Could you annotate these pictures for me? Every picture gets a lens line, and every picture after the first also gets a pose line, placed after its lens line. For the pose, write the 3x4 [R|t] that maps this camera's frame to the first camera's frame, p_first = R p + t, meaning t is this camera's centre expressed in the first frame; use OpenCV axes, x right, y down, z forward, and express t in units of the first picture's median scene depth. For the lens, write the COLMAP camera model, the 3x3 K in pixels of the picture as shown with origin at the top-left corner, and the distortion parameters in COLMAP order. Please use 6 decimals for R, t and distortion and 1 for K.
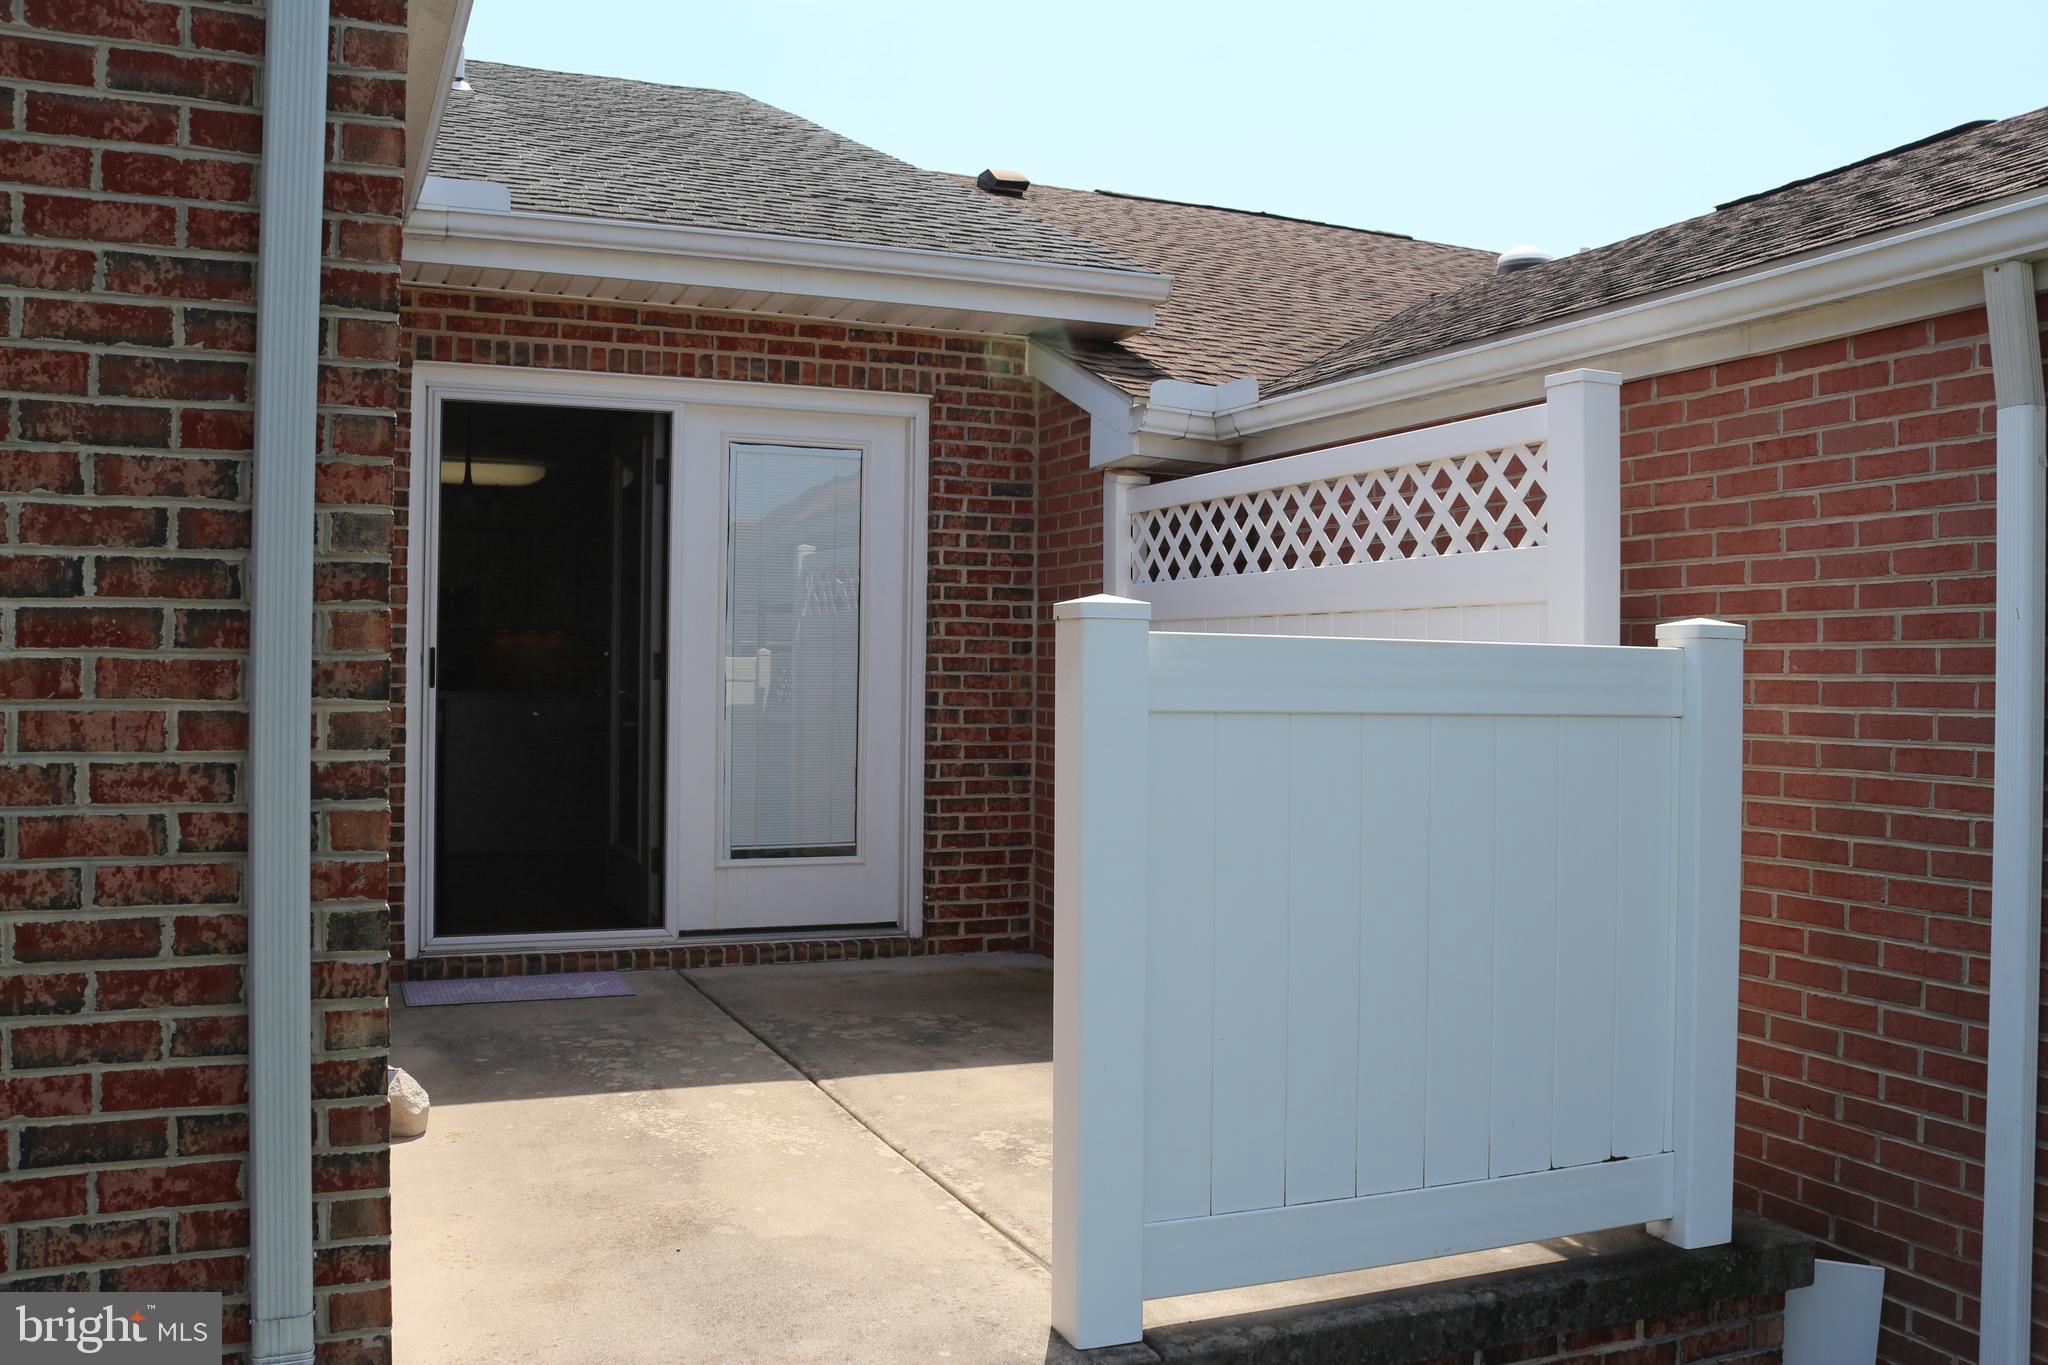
lens RADIAL K [[1673.3, 0, 997.8], [0, 1673.3, 657.2], [0, 0, 1]] dist [-0.145084, 0.117945]
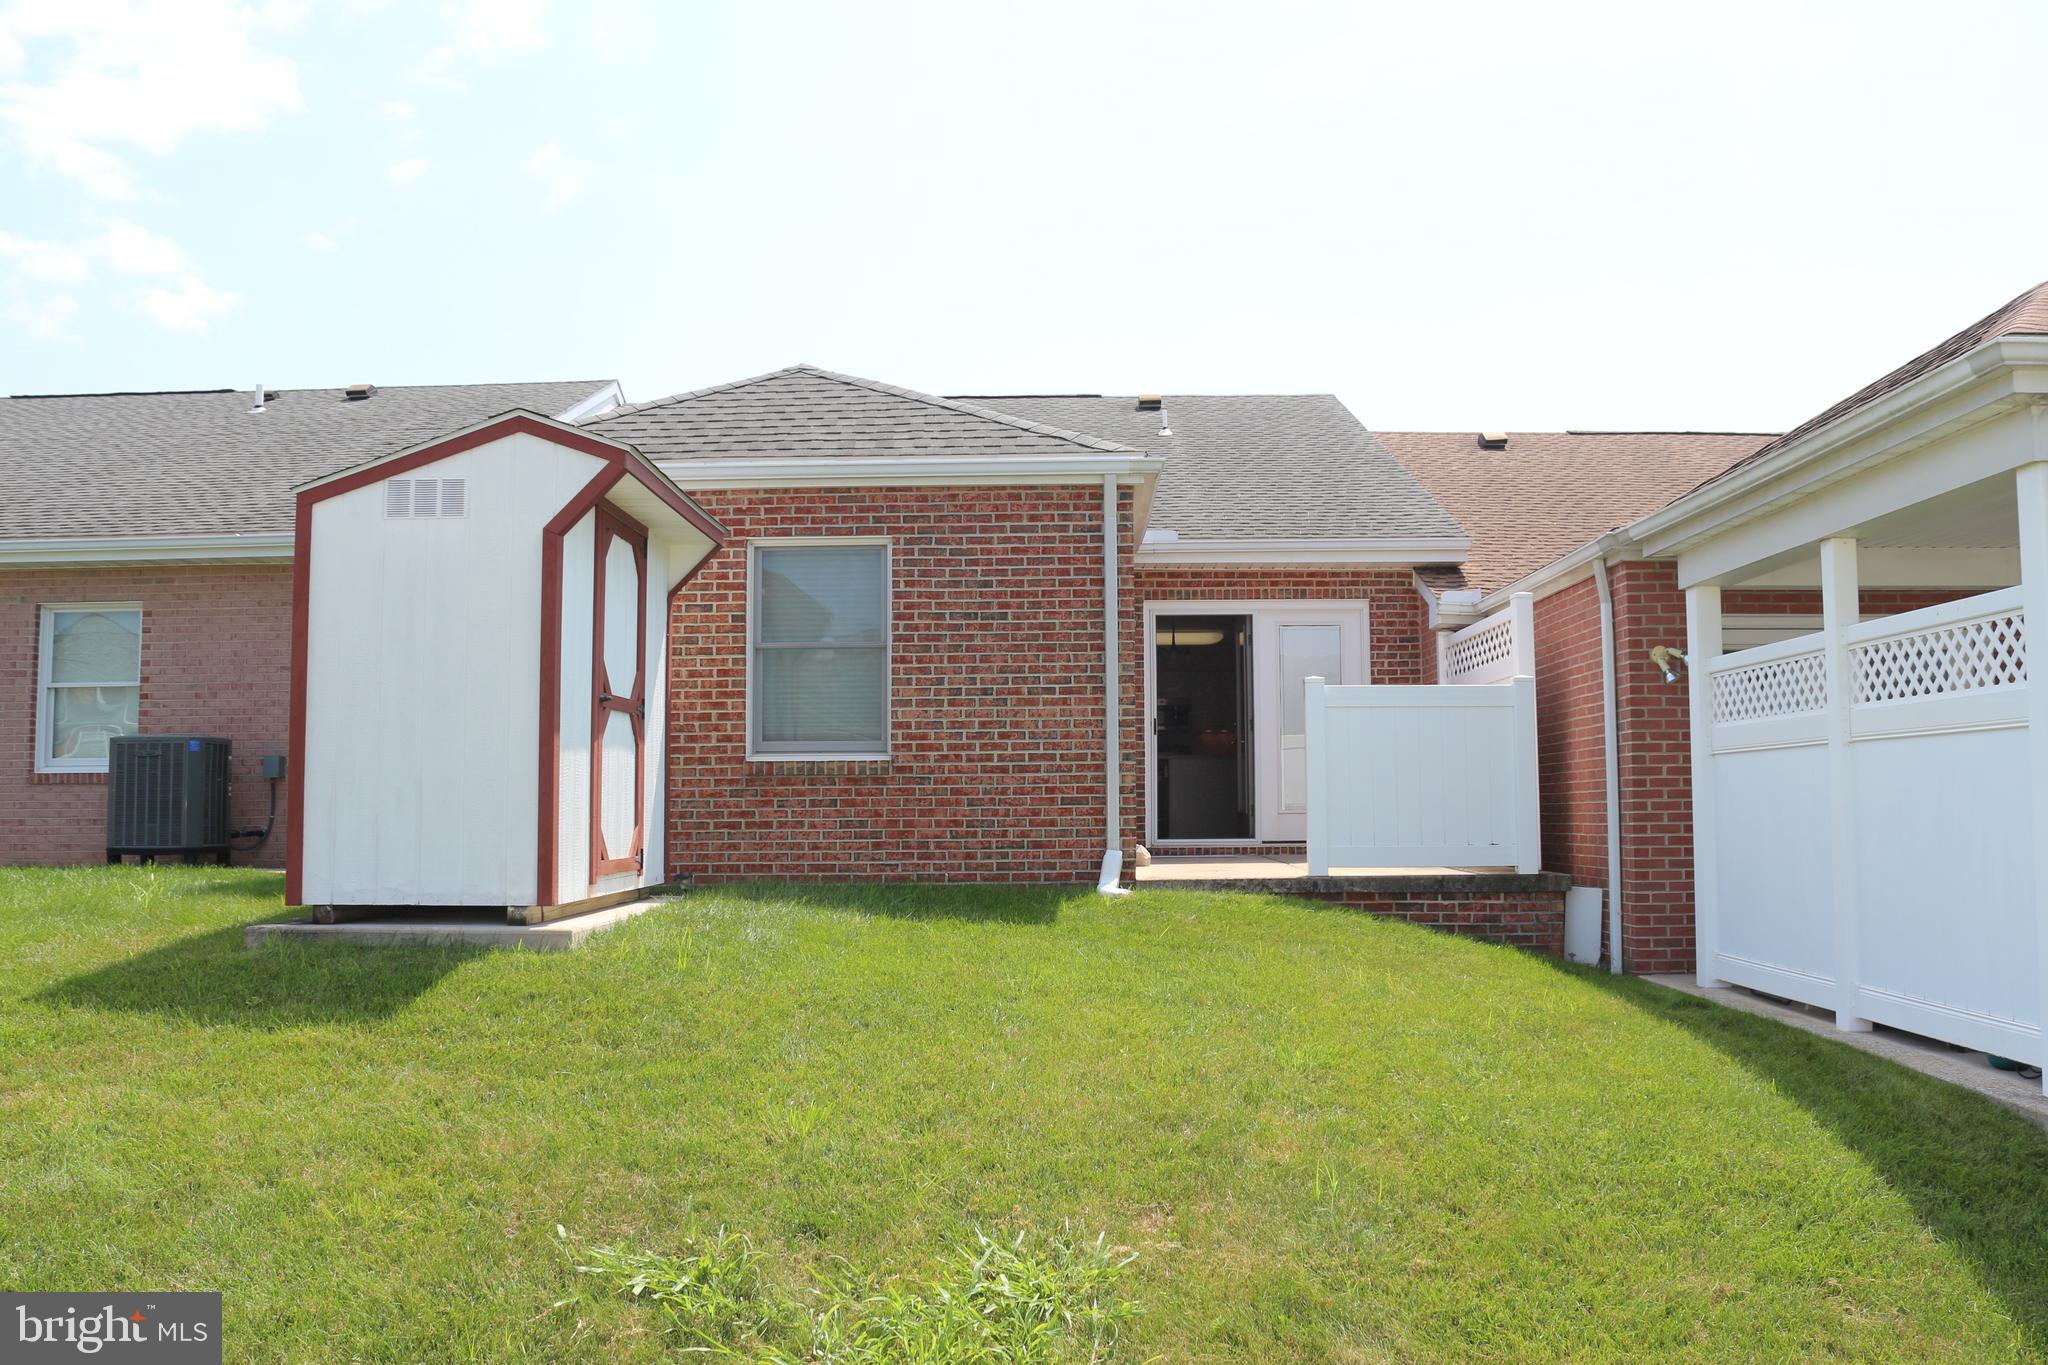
lens RADIAL K [[1673.3, 0, 997.8], [0, 1673.3, 657.2], [0, 0, 1]] dist [-0.145084, 0.117945]
pose [[0.903786, -0.049564, -0.425105, 0.477449], [0.013943, 0.996154, -0.086502, 0.109973], [0.427758, 0.072252, 0.901001, -1.266084]]
